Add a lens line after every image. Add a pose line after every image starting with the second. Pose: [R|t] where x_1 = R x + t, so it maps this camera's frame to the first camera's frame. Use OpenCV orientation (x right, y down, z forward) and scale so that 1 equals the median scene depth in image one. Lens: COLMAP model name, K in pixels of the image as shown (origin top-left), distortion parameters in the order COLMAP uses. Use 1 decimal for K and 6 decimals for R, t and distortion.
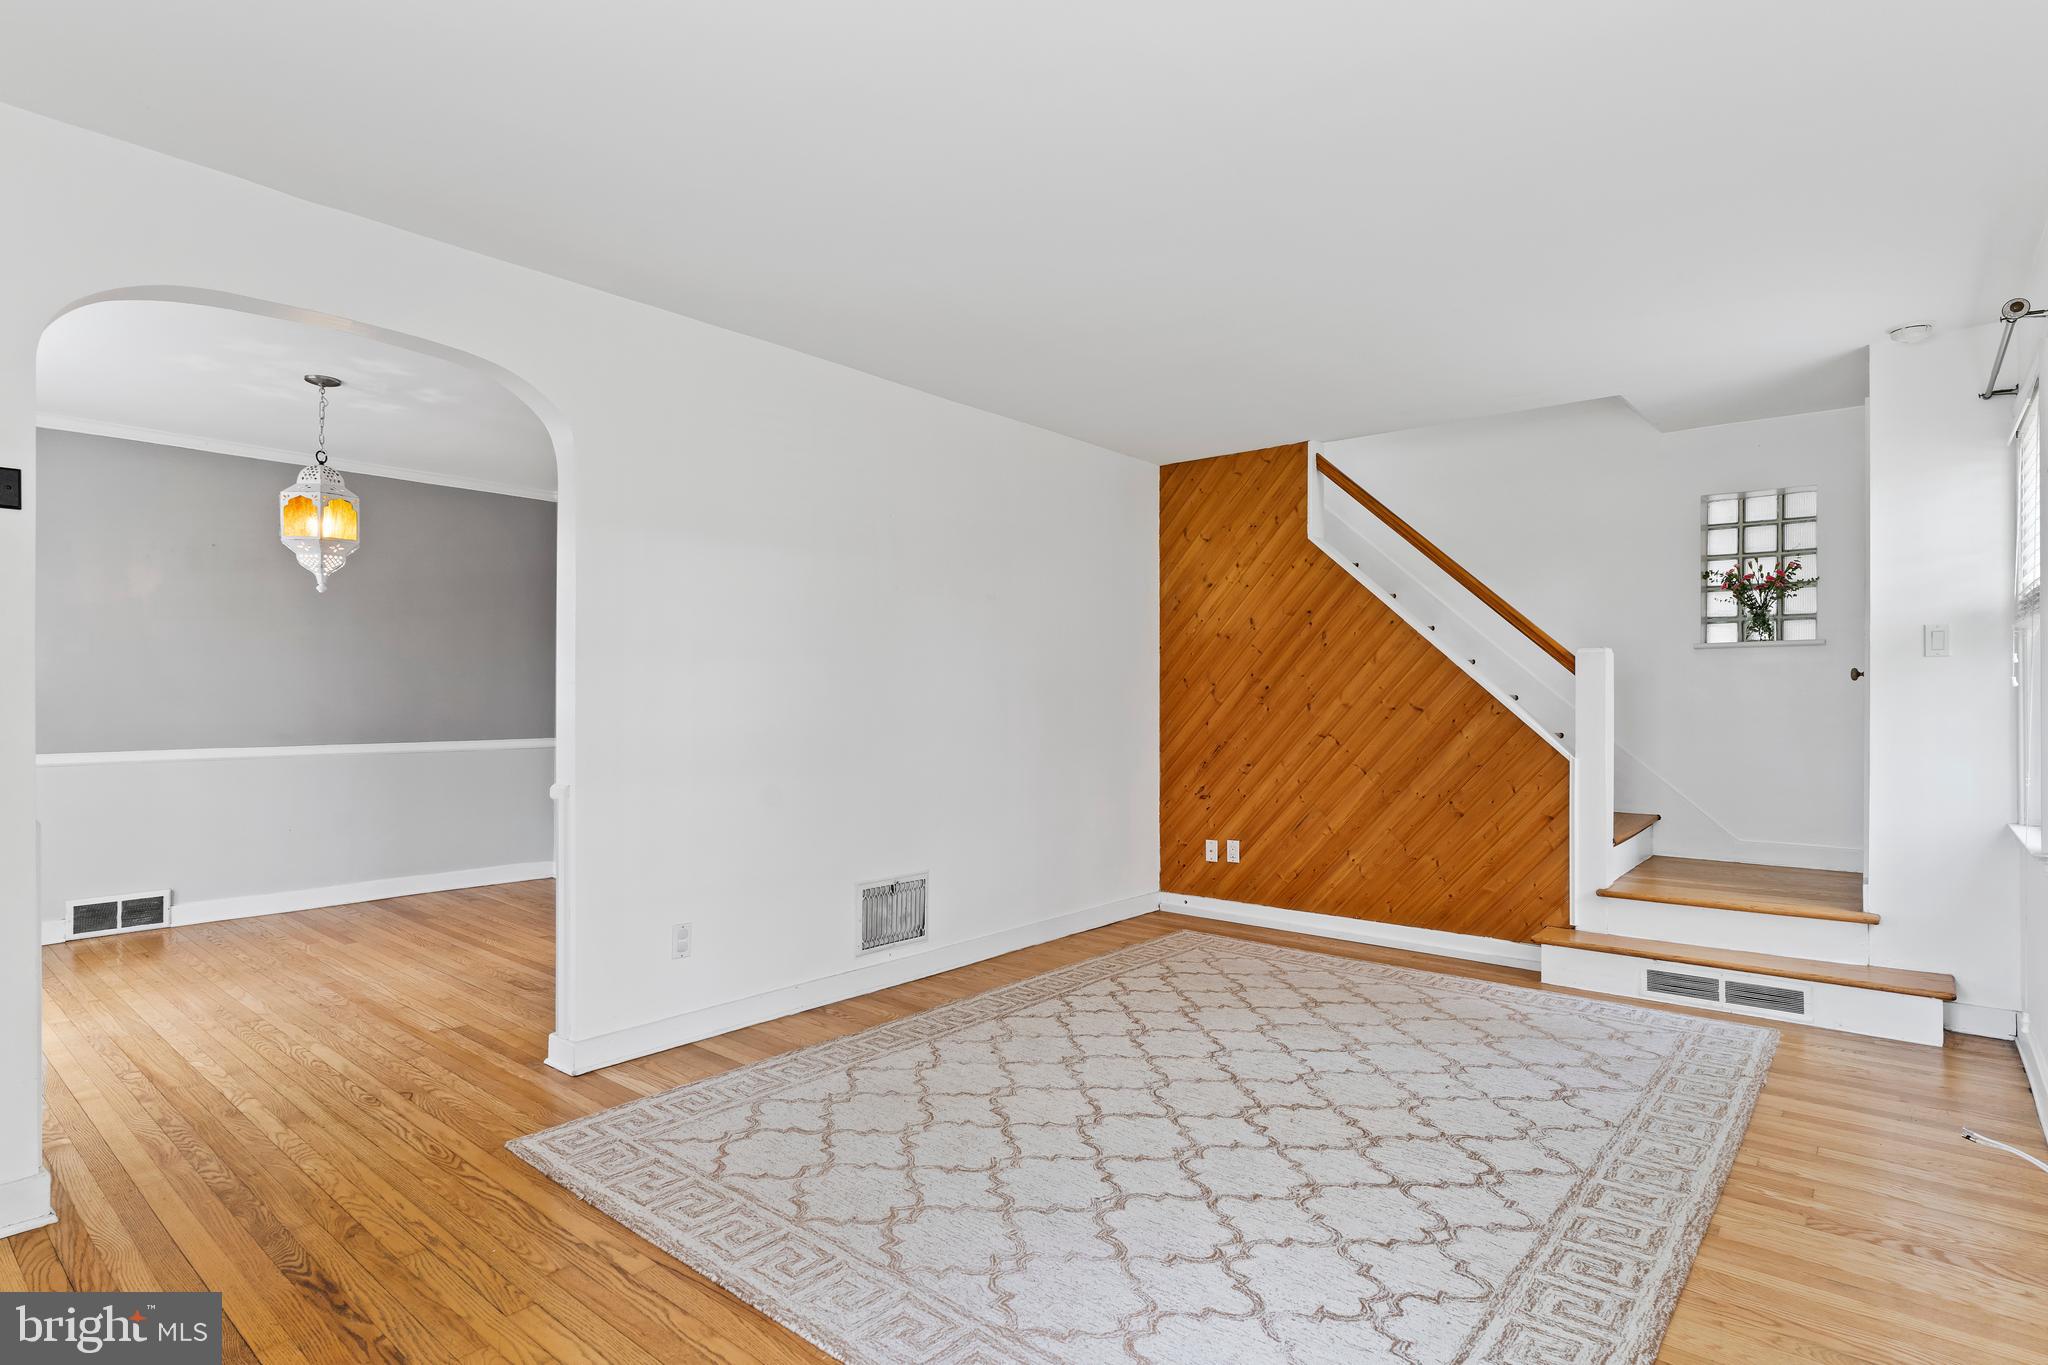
lens RADIAL K [[1042.6, 0, 1018.9], [0, 1042.6, 685.9], [0, 0, 1]] dist [-0.004449, 0.000881]
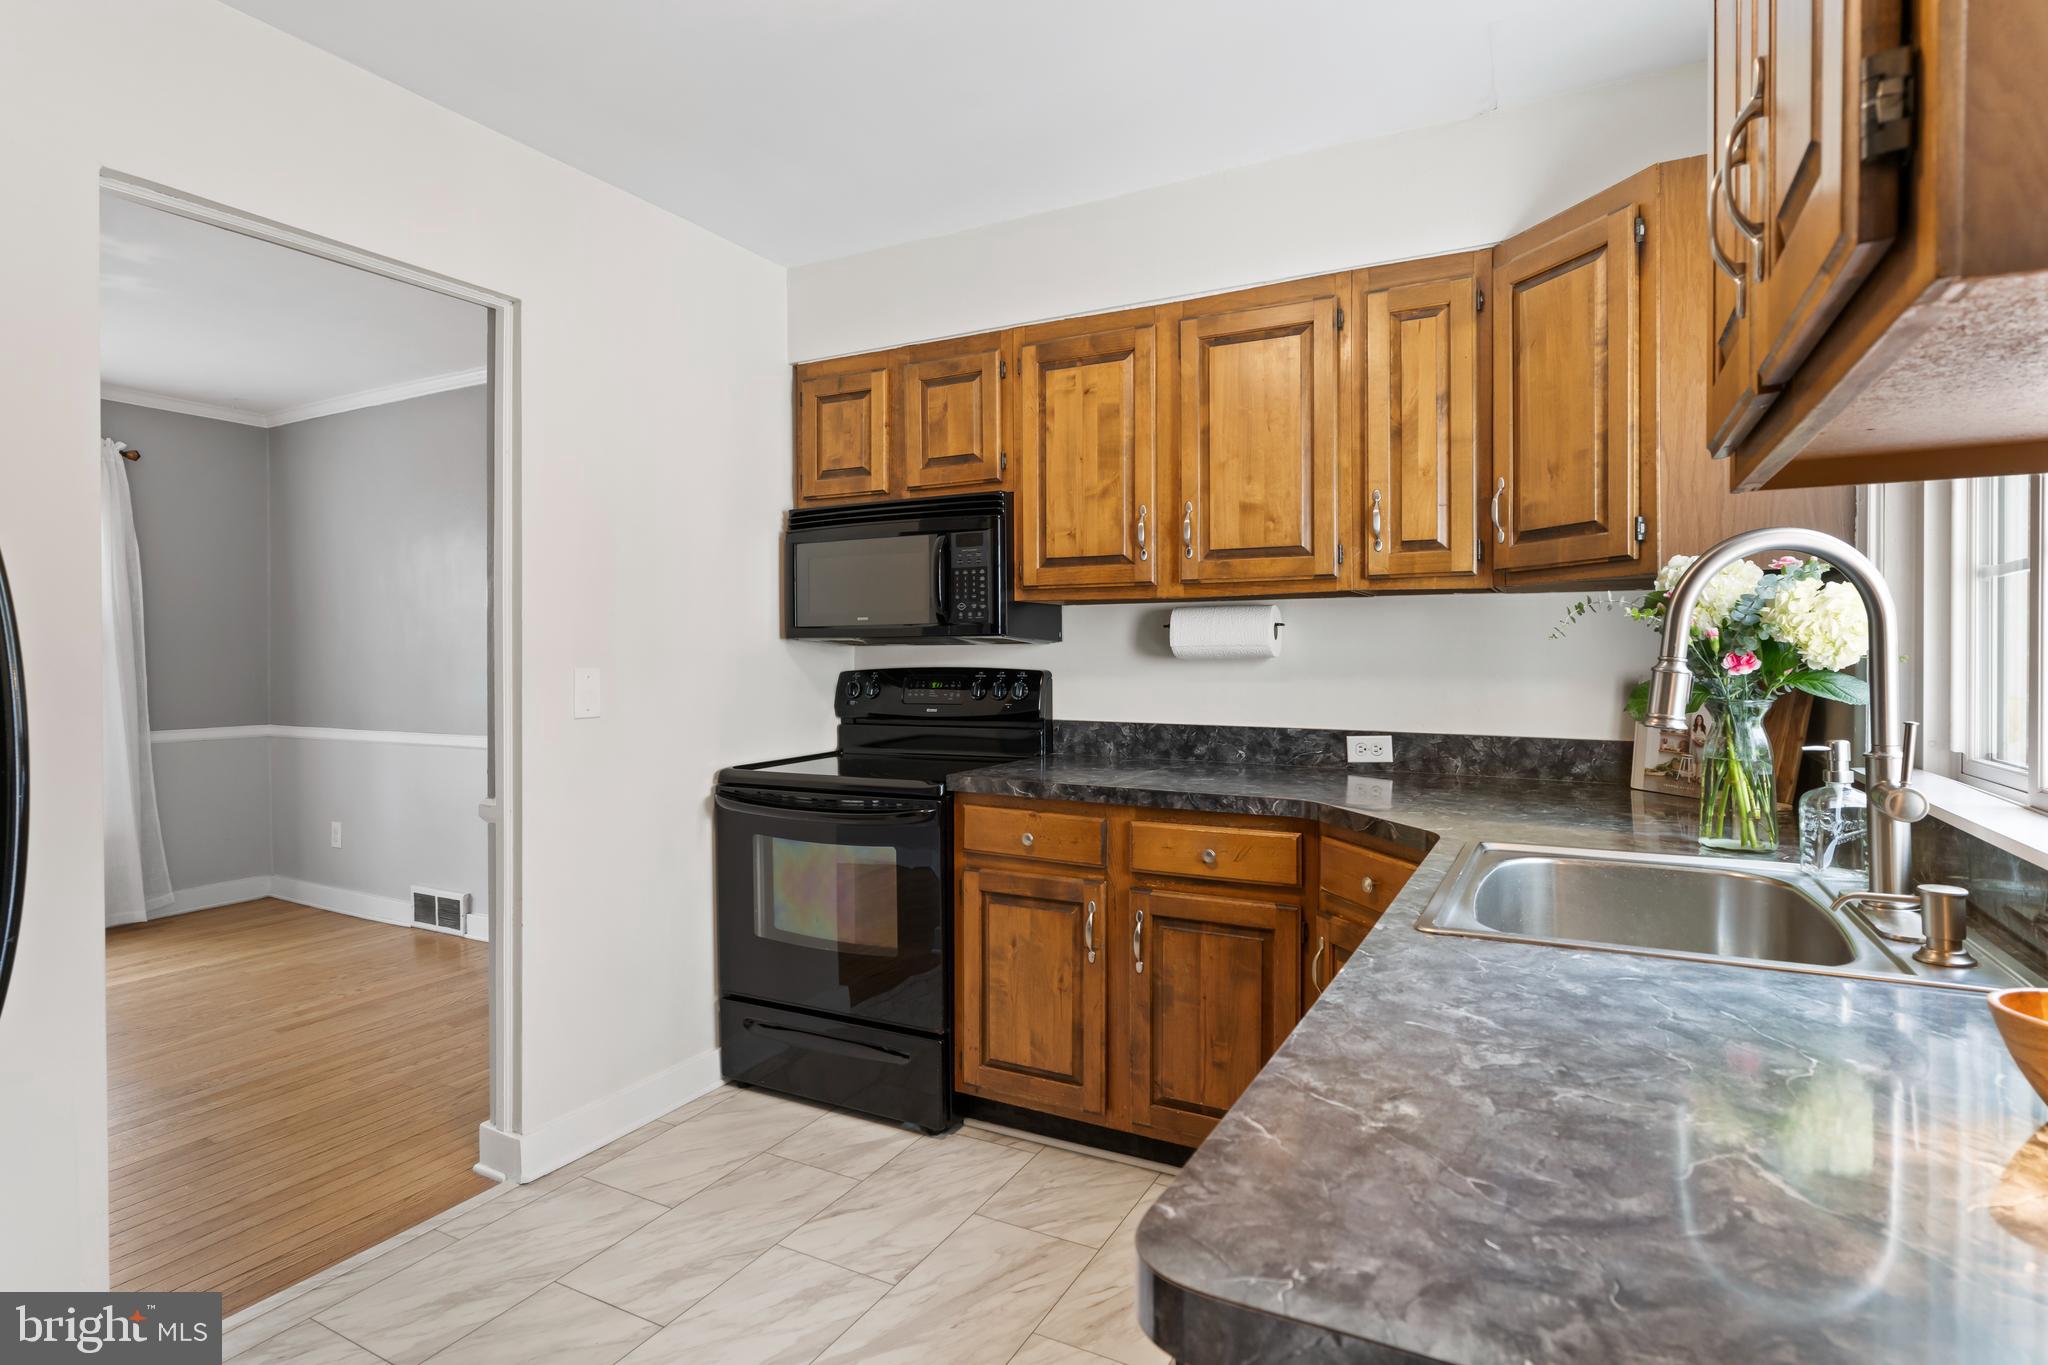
lens RADIAL K [[1049.5, 0, 1021.1], [0, 1049.5, 671.7], [0, 0, 1]] dist [-0.005303, 0.000600]
pose [[0.204807, 0.013540, -0.978709, 0.205817], [0.008335, 0.999844, 0.015577, -0.002478], [0.978767, -0.011347, 0.204662, 1.874347]]
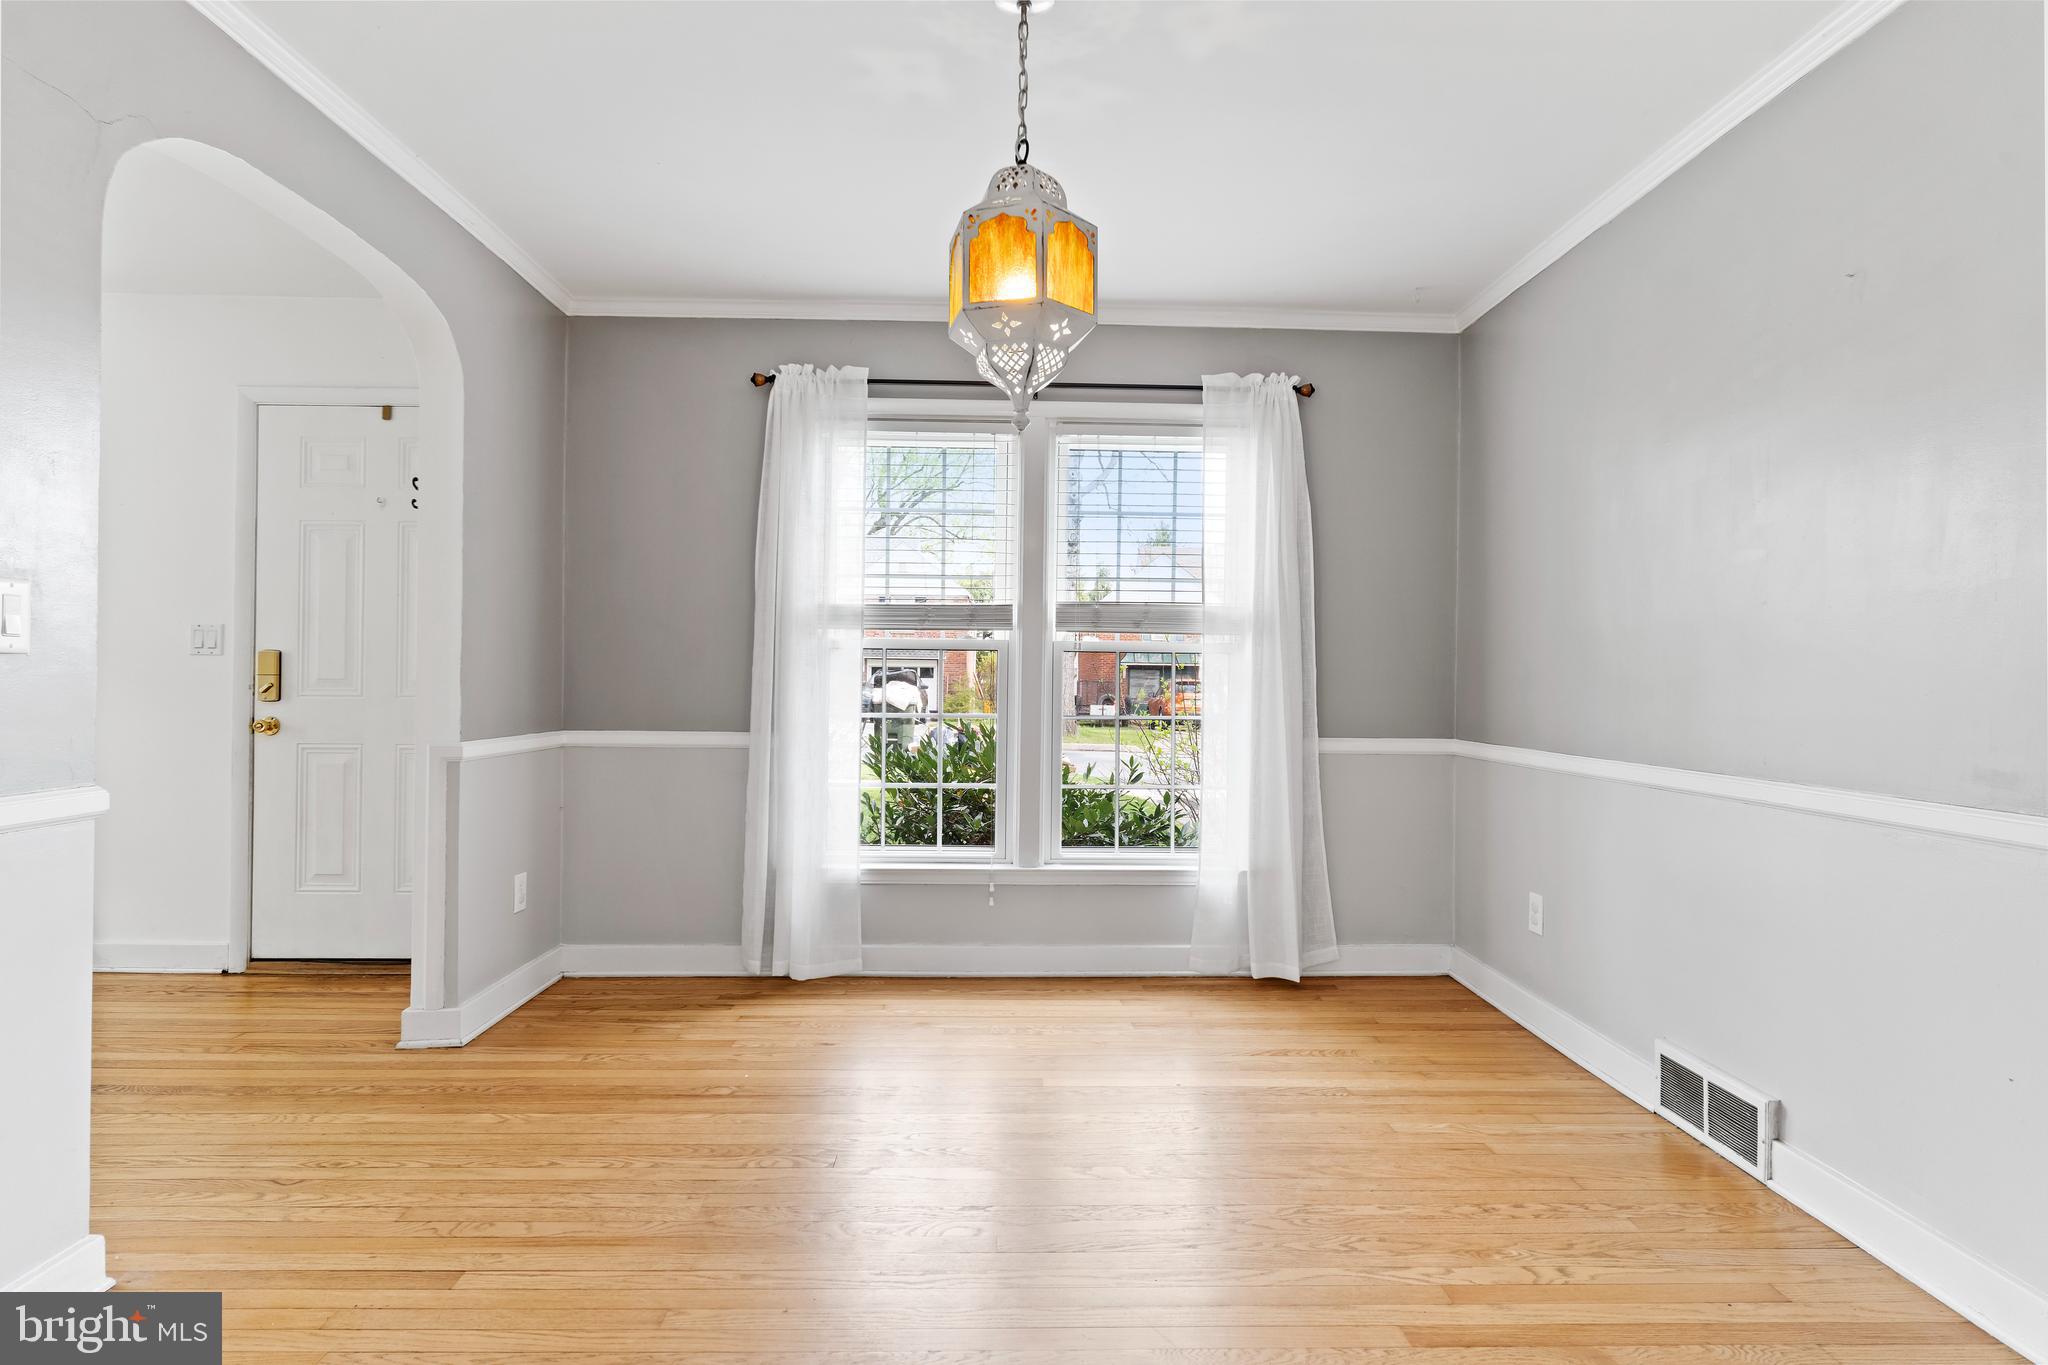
lens RADIAL K [[1038.7, 0, 1015.4], [0, 1038.7, 679.6], [0, 0, 1]] dist [-0.001424, 0.000634]
pose [[-0.750212, -0.008901, -0.661137, -0.421690], [-0.007688, 0.999959, -0.004740, 0.034183], [0.661153, 0.001527, -0.750250, 1.636276]]
